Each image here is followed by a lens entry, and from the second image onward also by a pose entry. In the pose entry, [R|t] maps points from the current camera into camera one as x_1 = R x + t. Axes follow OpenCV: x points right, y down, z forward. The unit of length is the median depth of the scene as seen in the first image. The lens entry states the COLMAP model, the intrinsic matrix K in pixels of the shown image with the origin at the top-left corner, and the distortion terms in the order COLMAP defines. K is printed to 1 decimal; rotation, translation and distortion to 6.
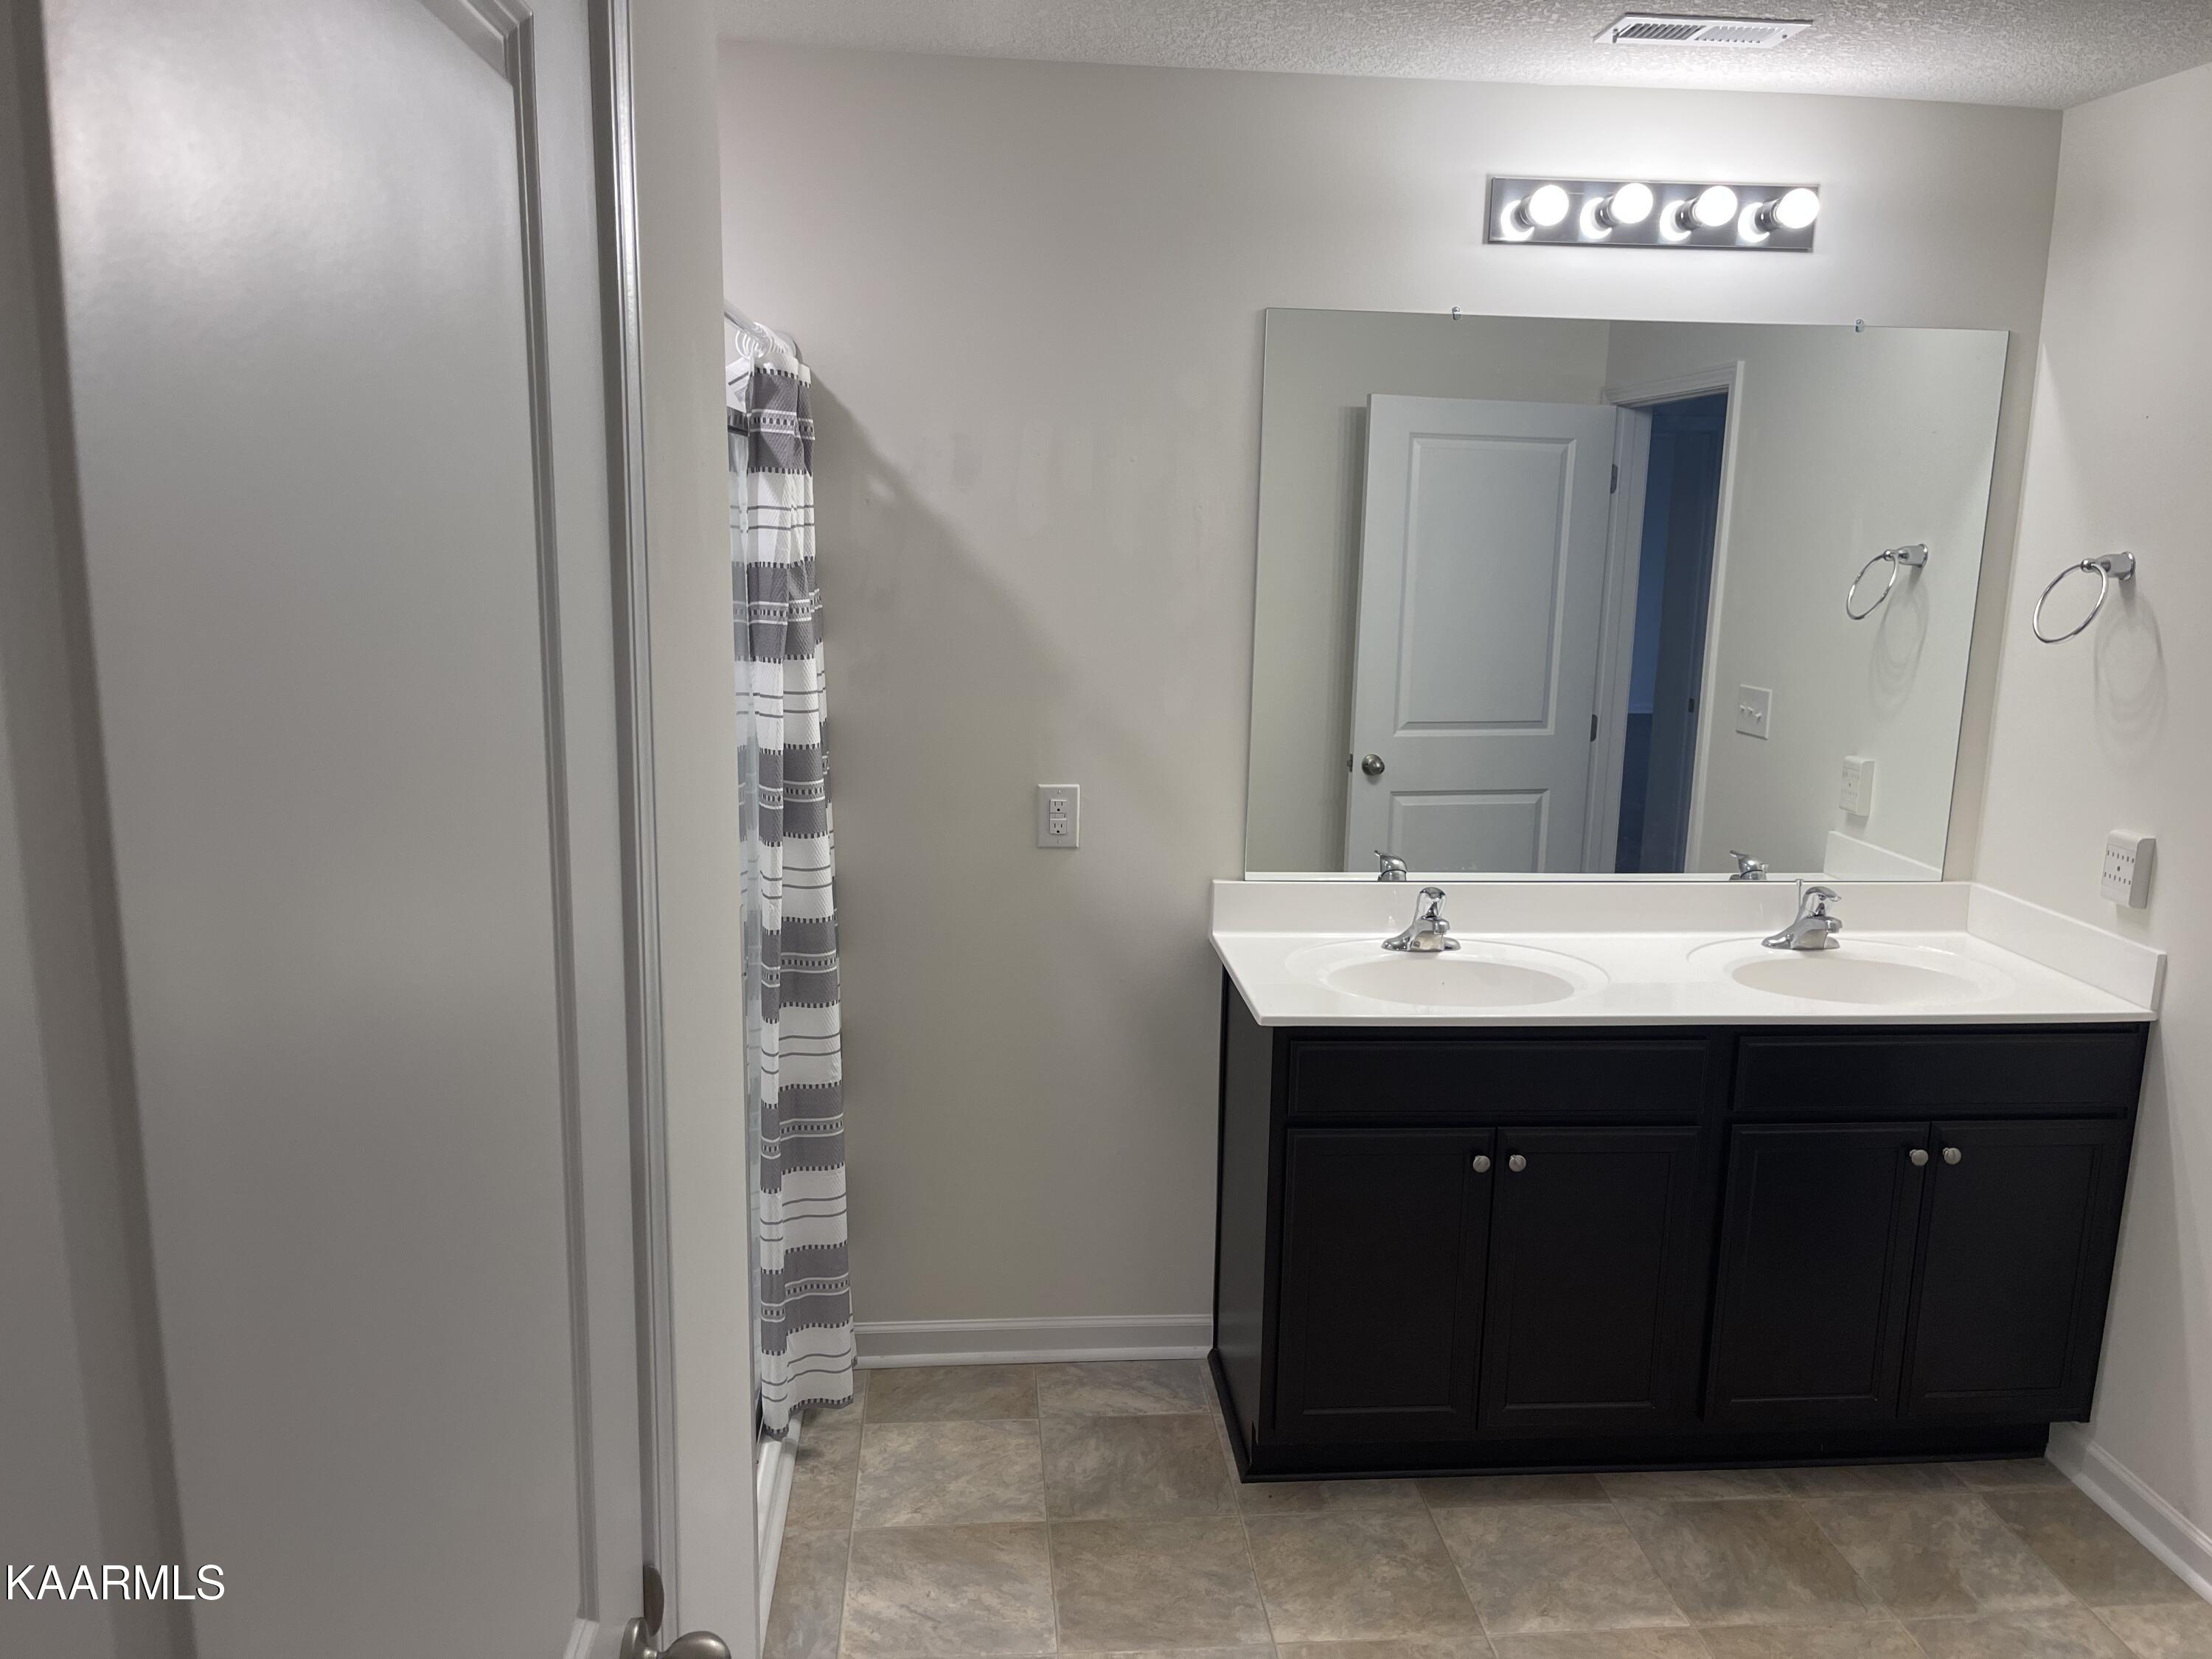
lens RADIAL K [[1684.0, 0, 1116.7], [0, 1684.0, 842.1], [0, 0, 1]] dist [0.054612, -0.081624]
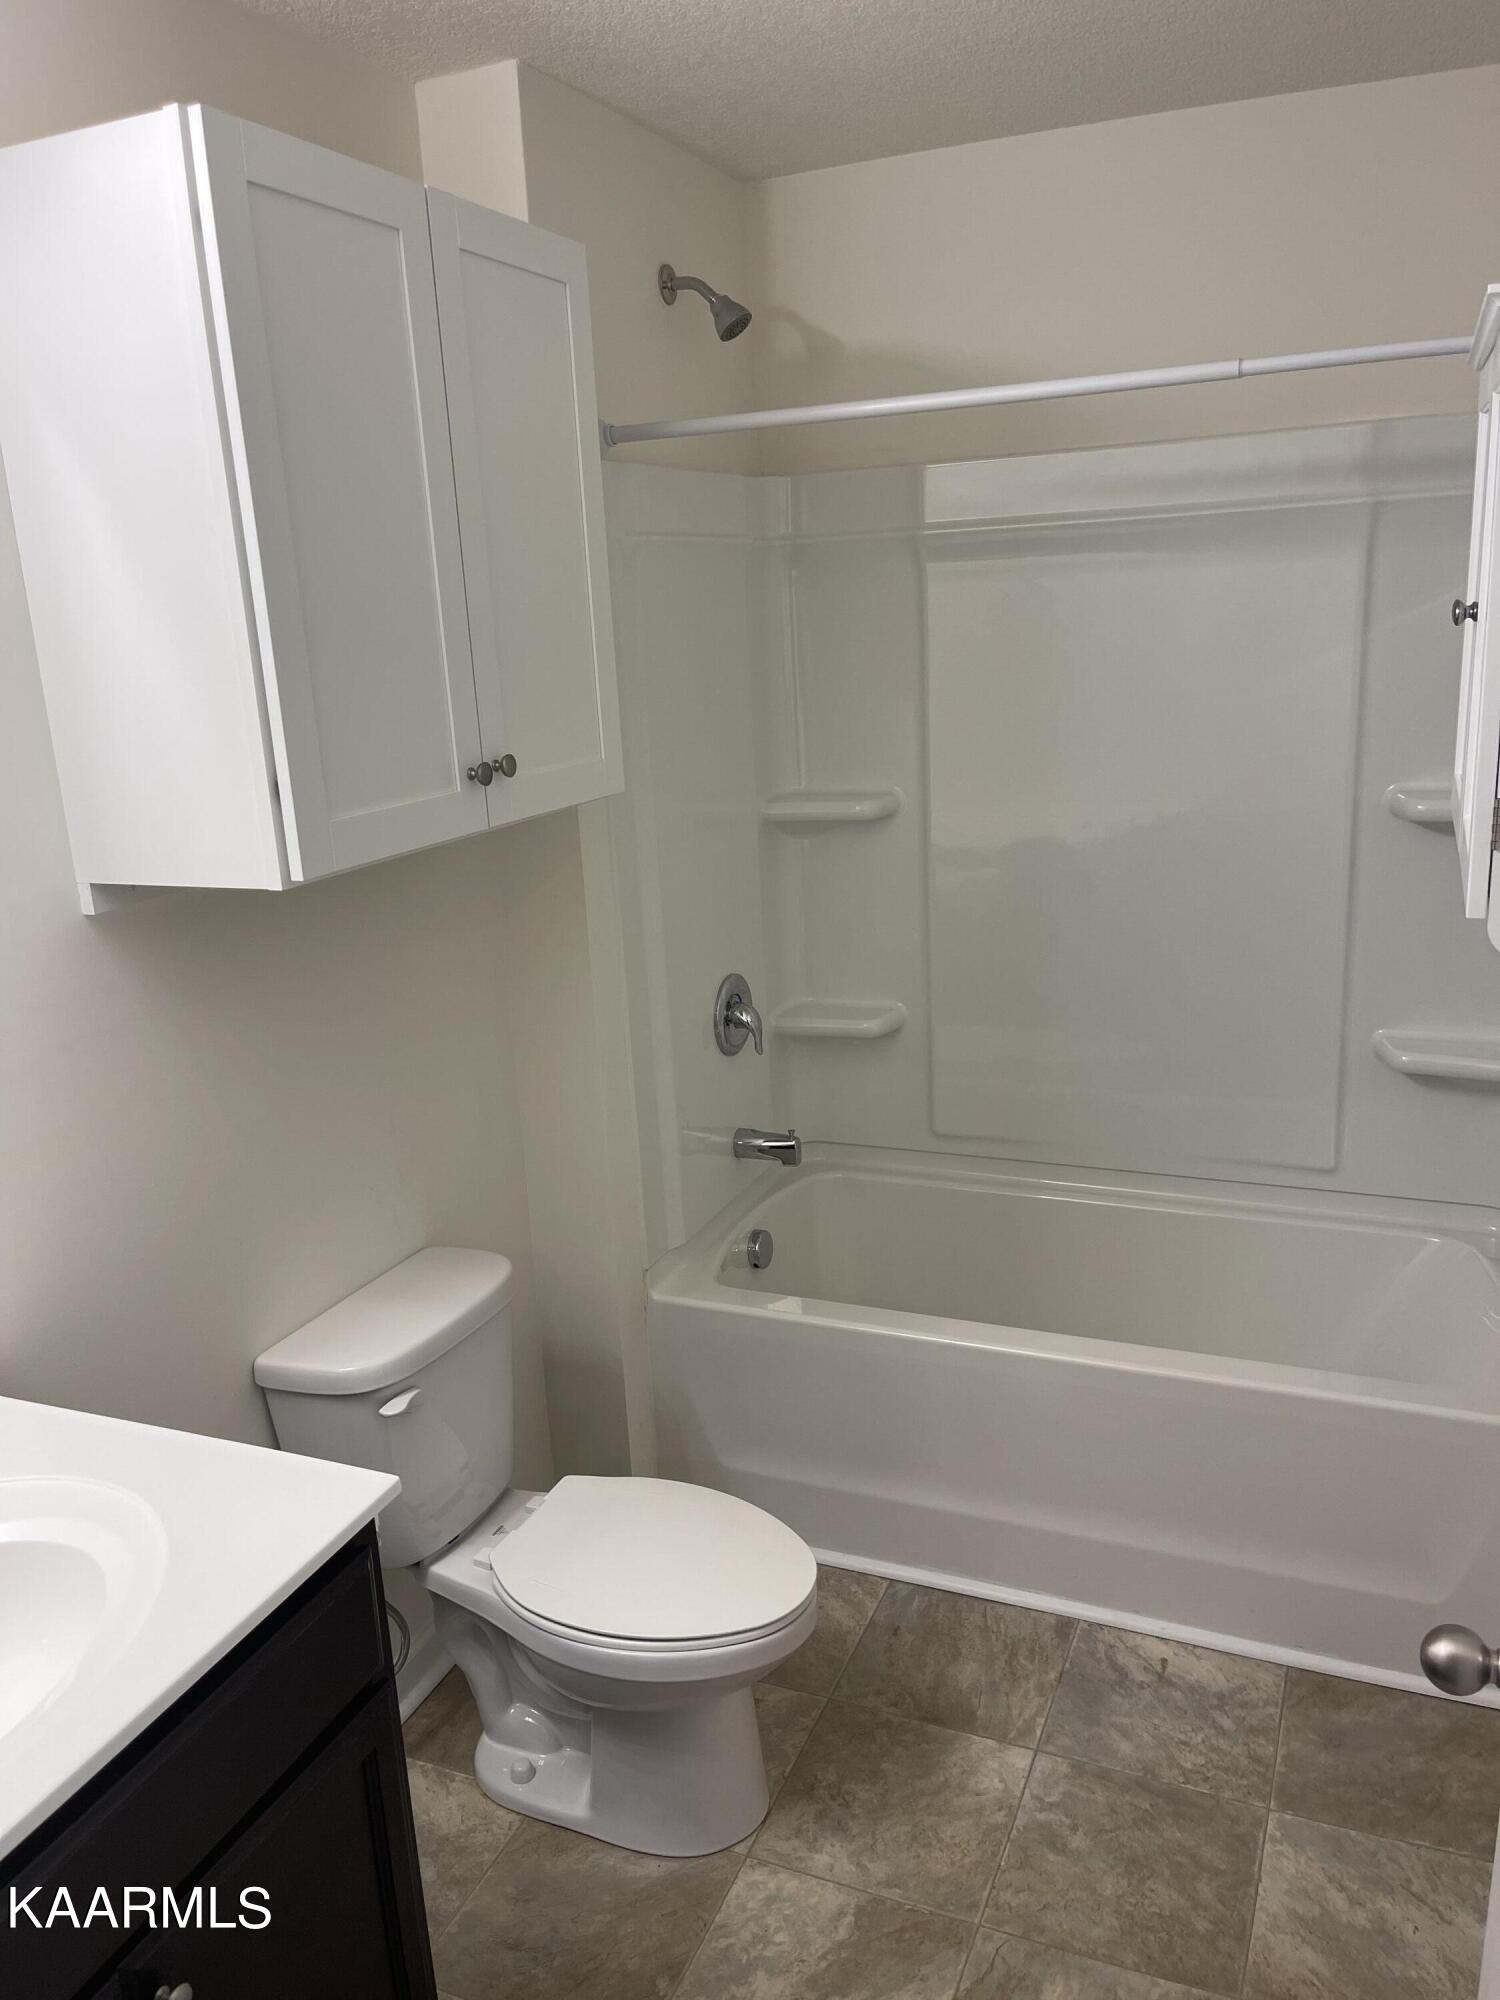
lens RADIAL K [[1507.5, 0, 739.7], [0, 1507.5, 1003.2], [0, 0, 1]] dist [0.074902, -0.110871]
pose [[-0.877638, -0.101655, 0.468420, -0.110836], [0.124513, 0.895354, 0.427596, -0.276841], [-0.462869, 0.433599, -0.773139, 1.382695]]
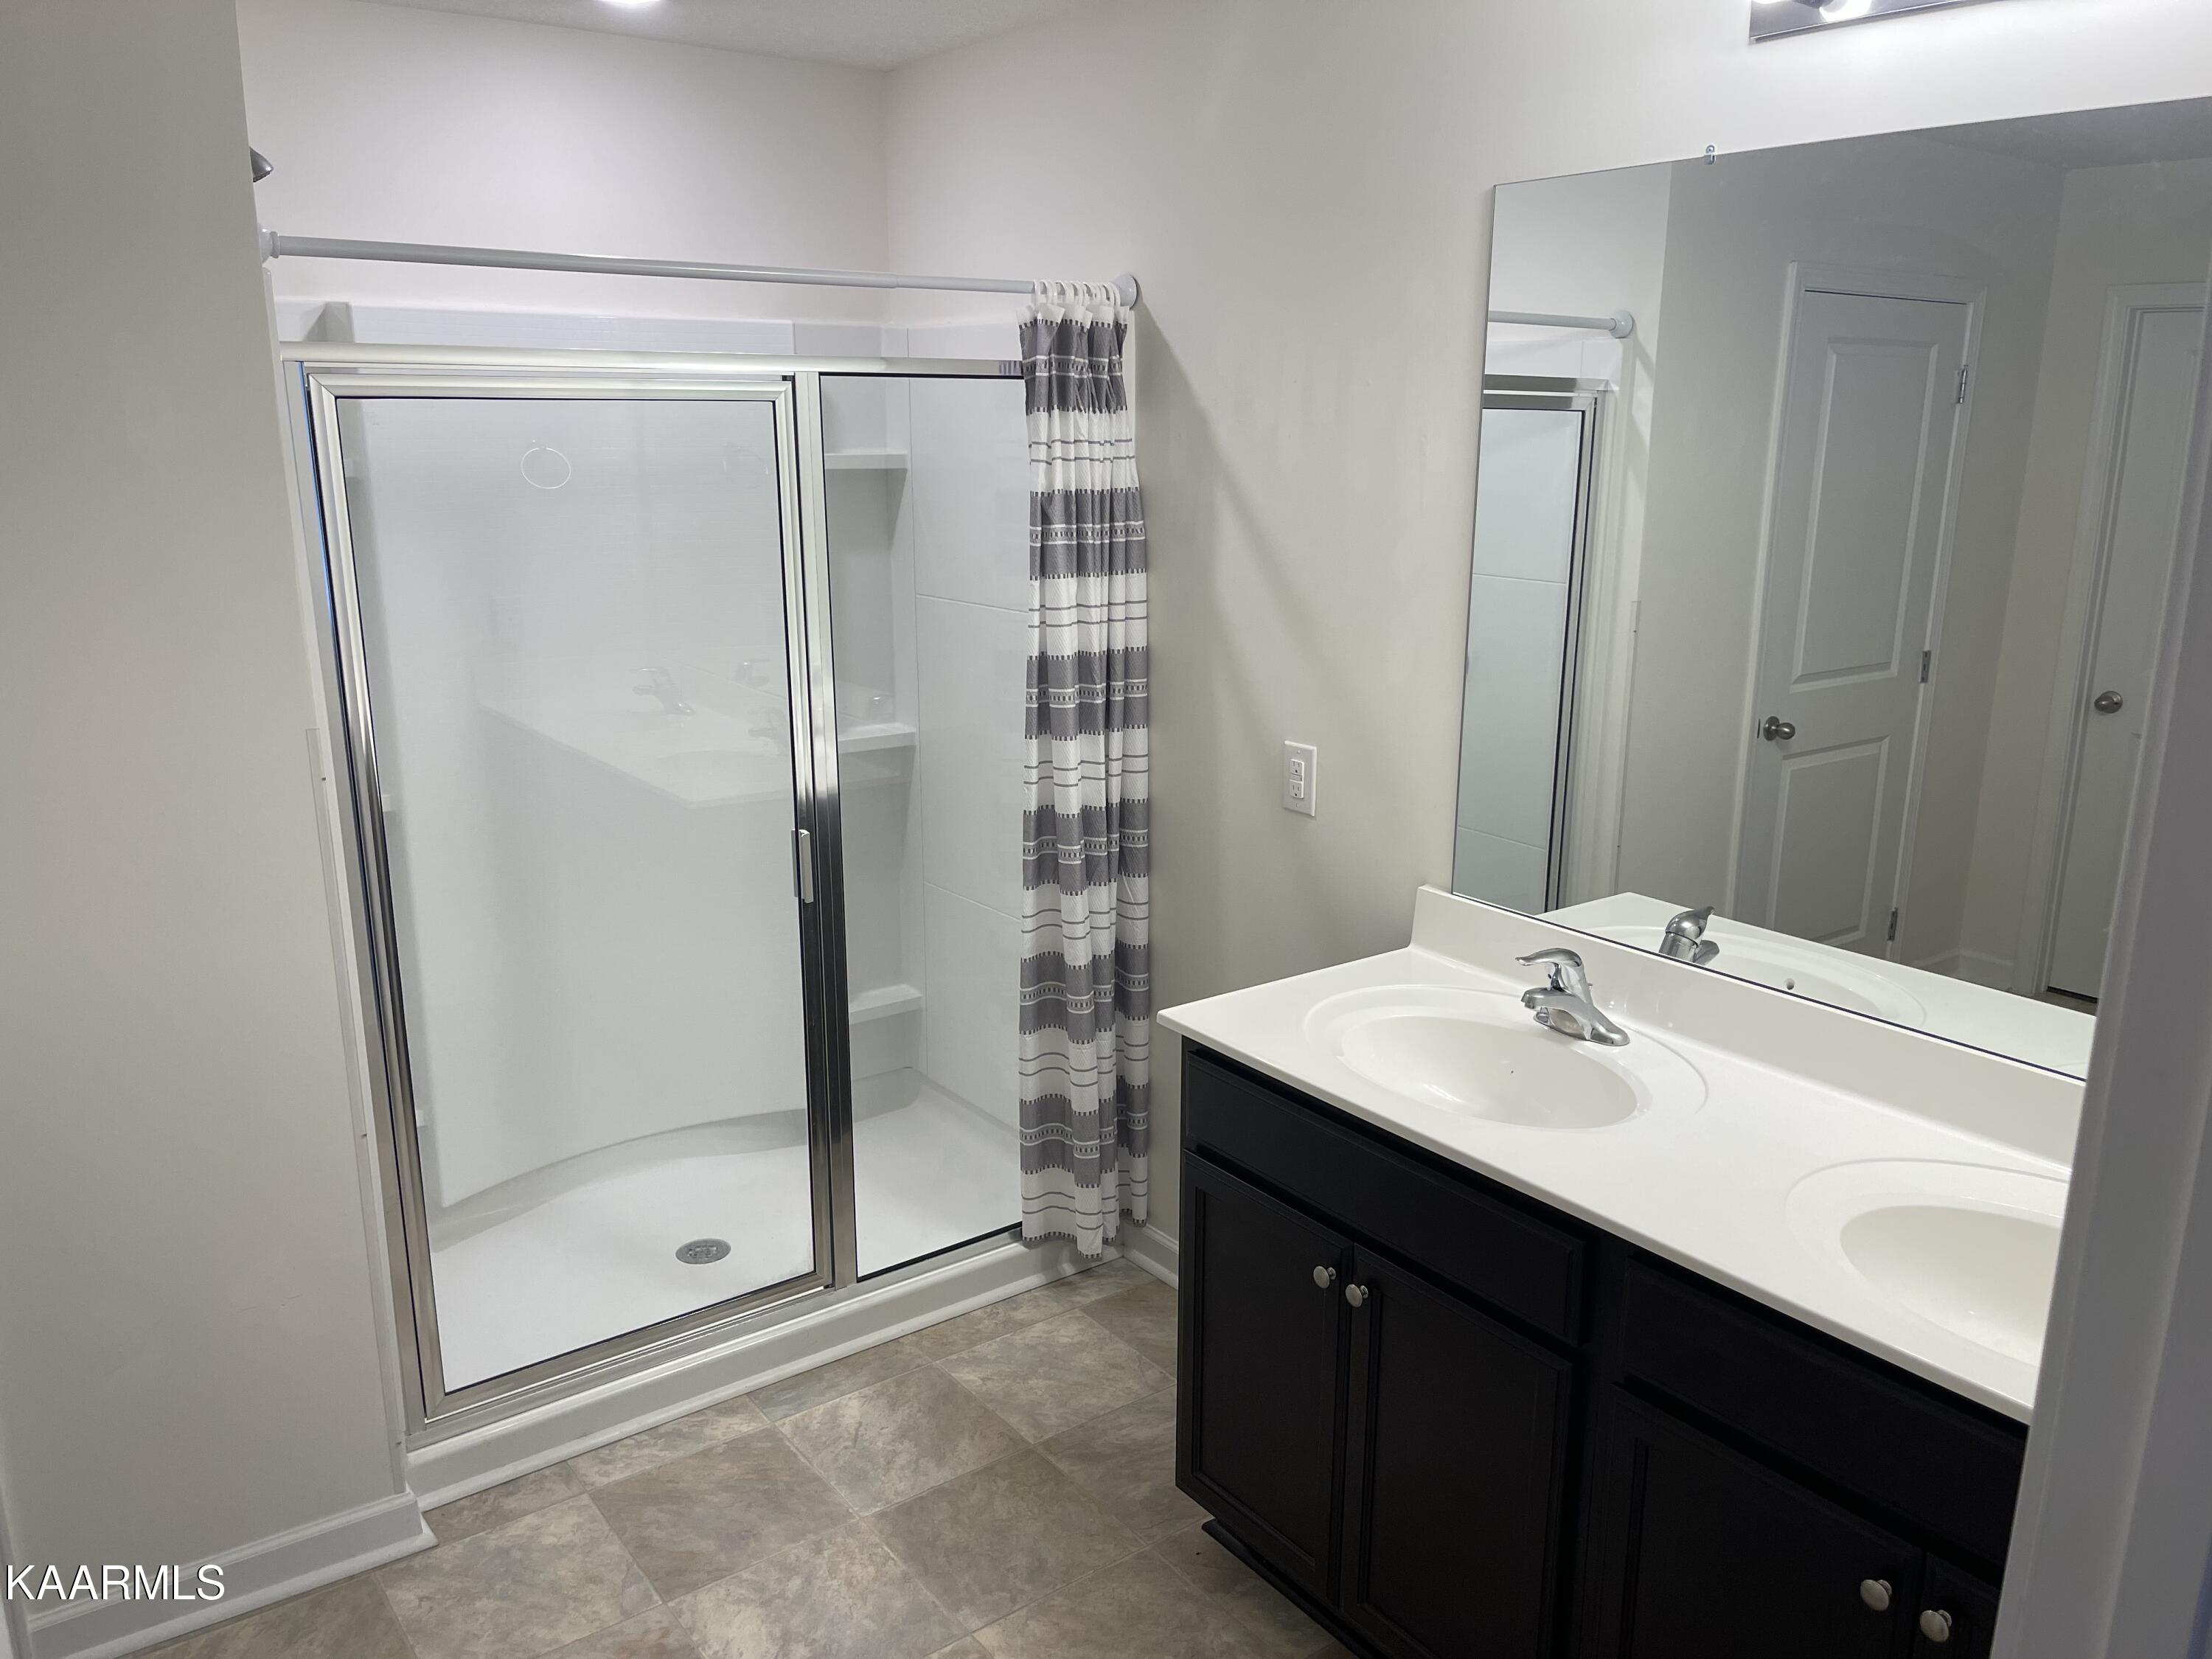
lens RADIAL K [[1684.0, 0, 1116.7], [0, 1684.0, 842.1], [0, 0, 1]] dist [0.054612, -0.081624]
pose [[0.520624, 0.189833, -0.832415, 0.747413], [-0.155844, 0.979718, 0.125955, -0.089061], [0.839443, 0.064151, 0.539649, 0.458475]]
